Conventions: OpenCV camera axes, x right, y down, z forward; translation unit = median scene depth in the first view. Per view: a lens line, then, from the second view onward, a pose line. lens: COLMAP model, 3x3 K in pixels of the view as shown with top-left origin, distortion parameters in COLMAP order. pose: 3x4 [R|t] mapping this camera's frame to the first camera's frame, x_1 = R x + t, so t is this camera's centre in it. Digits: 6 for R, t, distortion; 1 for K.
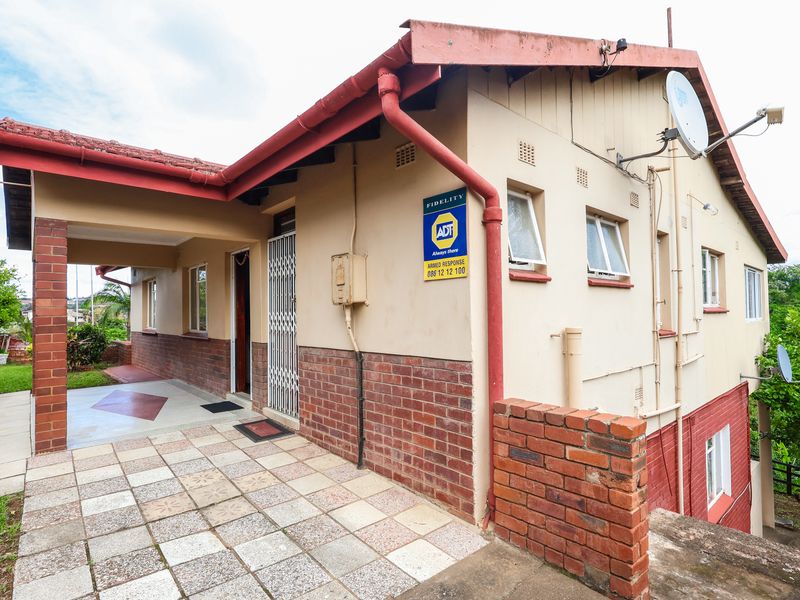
lens RADIAL K [[416.3, 0, 397.2], [0, 416.3, 301.6], [0, 0, 1]] dist [0.006439, -0.001854]
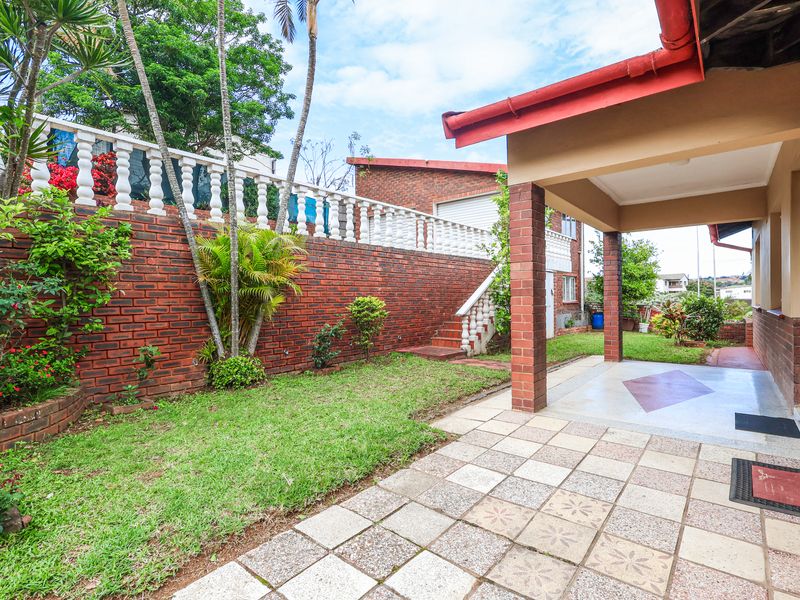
lens RADIAL K [[416.3, 0, 399.9], [0, 416.3, 296.8], [0, 0, 1]] dist [0.006439, -0.001854]
pose [[0.182257, 0.008962, -0.983210, 0.146519], [0.033457, 0.999323, 0.015311, 0.057657], [0.982682, -0.035686, 0.181834, 0.590825]]
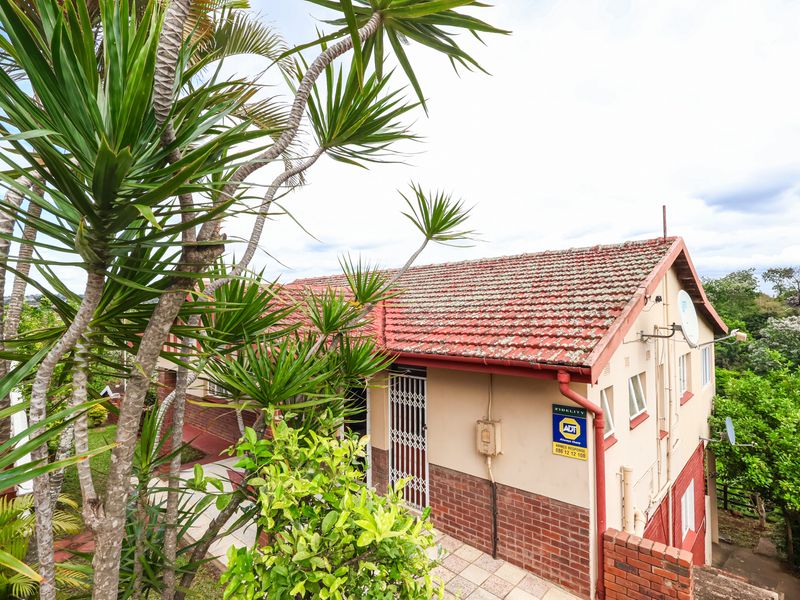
lens RADIAL K [[416.3, 0, 403.1], [0, 416.3, 303.7], [0, 0, 1]] dist [0.006439, -0.001854]
pose [[0.993643, 0.004147, 0.112500, -0.700060], [-0.004583, 0.999983, 0.003623, -0.631727], [-0.112483, -0.004116, 0.993645, -0.569867]]
